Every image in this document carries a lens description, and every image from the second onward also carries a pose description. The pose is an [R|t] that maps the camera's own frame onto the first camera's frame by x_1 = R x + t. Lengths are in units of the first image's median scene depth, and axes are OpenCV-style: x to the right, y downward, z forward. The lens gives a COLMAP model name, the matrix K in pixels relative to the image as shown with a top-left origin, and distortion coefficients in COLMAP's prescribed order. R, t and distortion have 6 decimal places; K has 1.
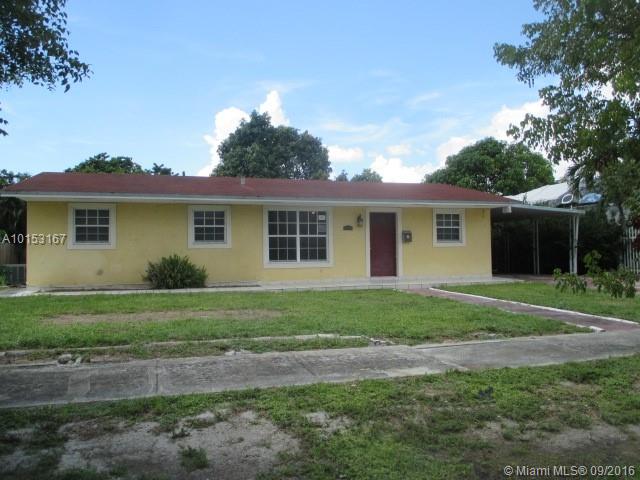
lens RADIAL K [[537.7, 0, 325.0], [0, 537.7, 240.7], [0, 0, 1]] dist [-0.034015, 0.000485]
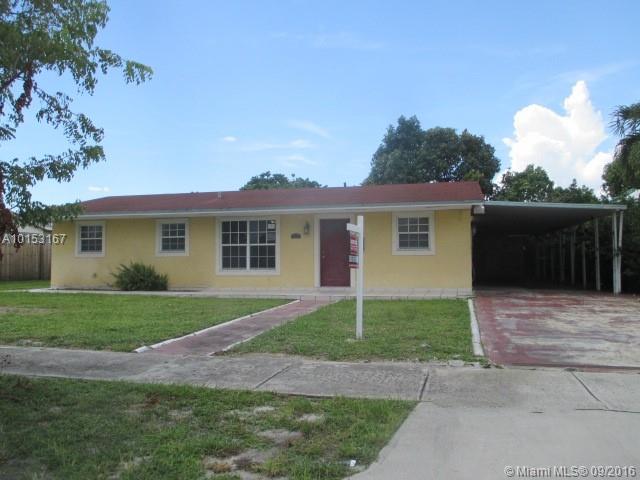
lens RADIAL K [[537.7, 0, 324.6], [0, 537.7, 240.3], [0, 0, 1]] dist [-0.034015, 0.000485]
pose [[0.852415, -0.014136, -0.522675, 0.610090], [0.008191, 0.999873, -0.013684, -0.001989], [0.522802, 0.007383, 0.852422, 0.190528]]
